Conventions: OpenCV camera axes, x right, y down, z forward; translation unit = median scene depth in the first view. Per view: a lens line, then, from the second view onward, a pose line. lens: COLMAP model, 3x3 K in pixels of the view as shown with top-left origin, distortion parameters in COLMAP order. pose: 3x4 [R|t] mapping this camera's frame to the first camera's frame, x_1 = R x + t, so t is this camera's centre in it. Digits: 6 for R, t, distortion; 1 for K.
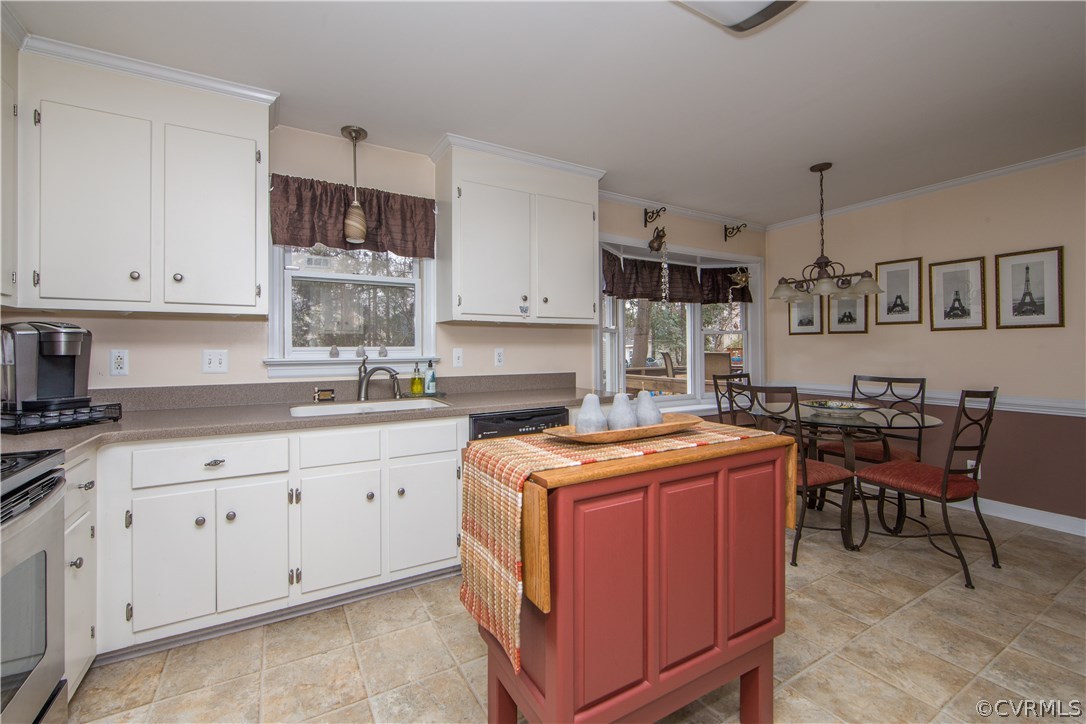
lens RADIAL K [[443.5, 0, 527.3], [0, 443.5, 348.1], [0, 0, 1]] dist [0.000800, 0.000154]
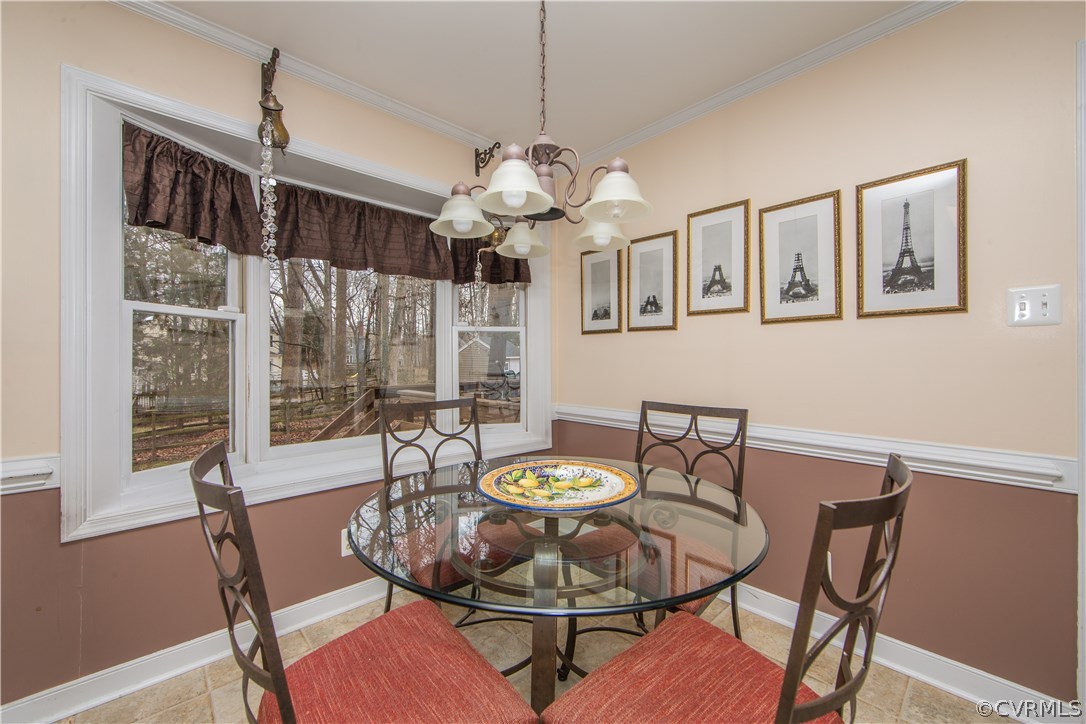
lens RADIAL K [[430.5, 0, 537.8], [0, 430.5, 359.7], [0, 0, 1]] dist [-0.007851, 0.000346]
pose [[0.976050, 0.006906, 0.217436, 0.521906], [-0.007099, 0.999975, 0.000105, 0.010893], [-0.217430, -0.001646, 0.976075, 0.534506]]
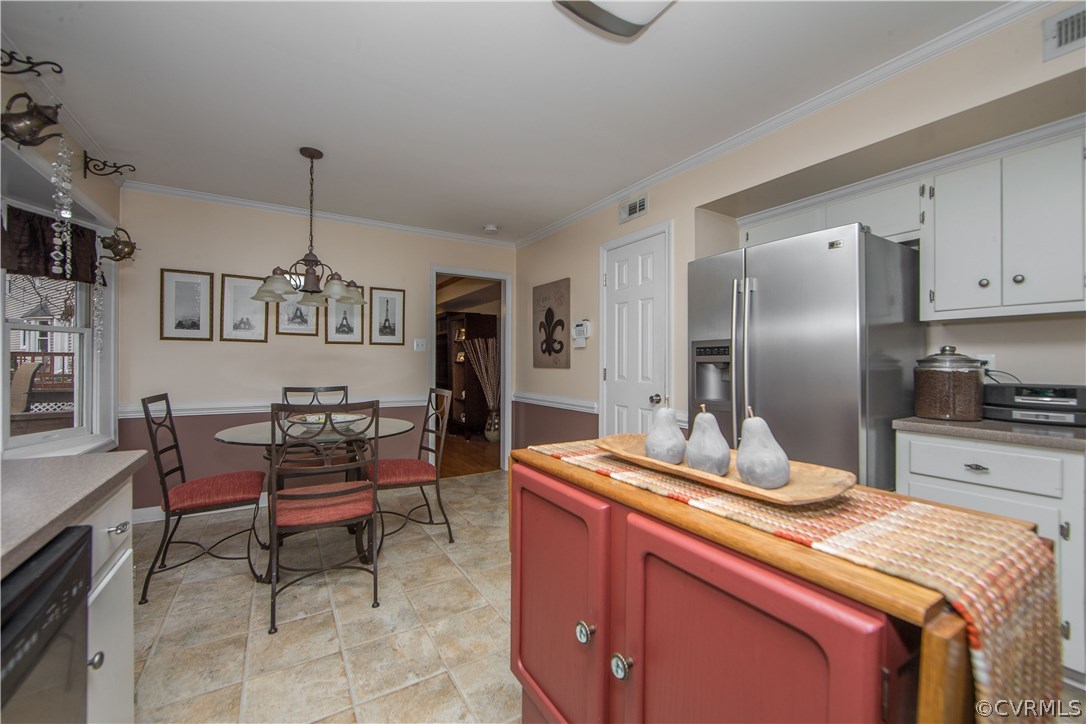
lens RADIAL K [[430.5, 0, 537.8], [0, 430.5, 359.7], [0, 0, 1]] dist [-0.007851, 0.000346]
pose [[-0.029102, 0.010633, 0.999520, -0.185420], [-0.006861, 0.999918, -0.010837, 0.009796], [-0.999553, -0.007173, -0.029027, 0.523825]]
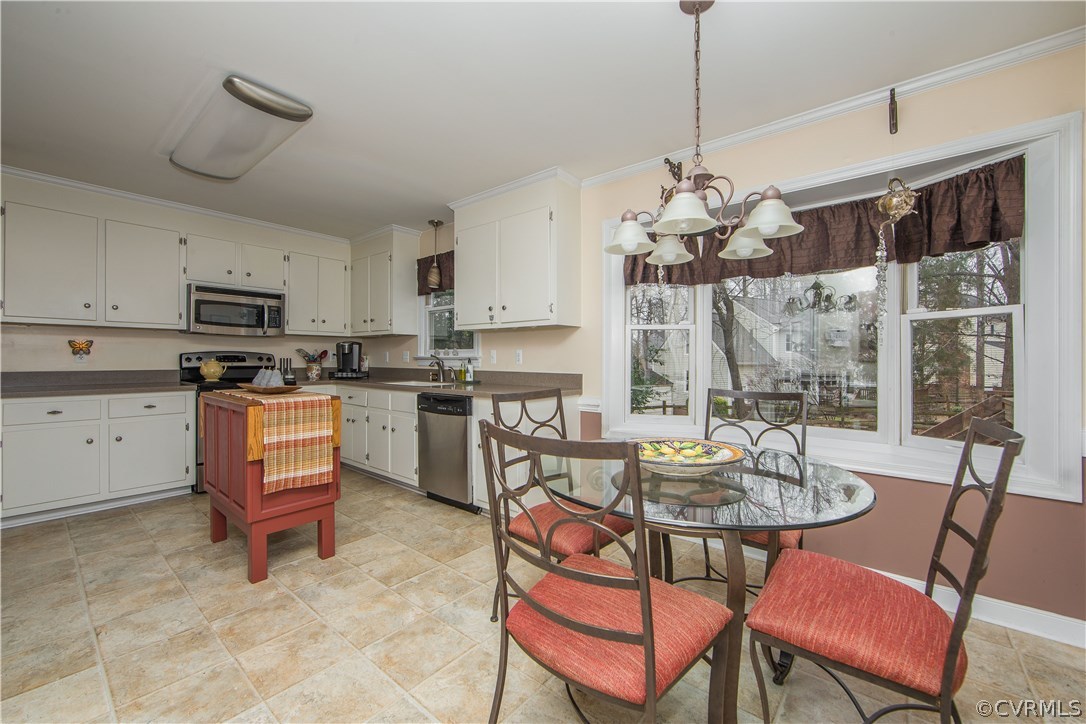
lens RADIAL K [[430.5, 0, 537.8], [0, 430.5, 359.7], [0, 0, 1]] dist [-0.007851, 0.000346]
pose [[0.355510, 0.013638, -0.934573, 0.983847], [-0.001531, 0.999901, 0.014009, 0.010526], [0.934671, -0.003550, 0.355495, 0.590877]]
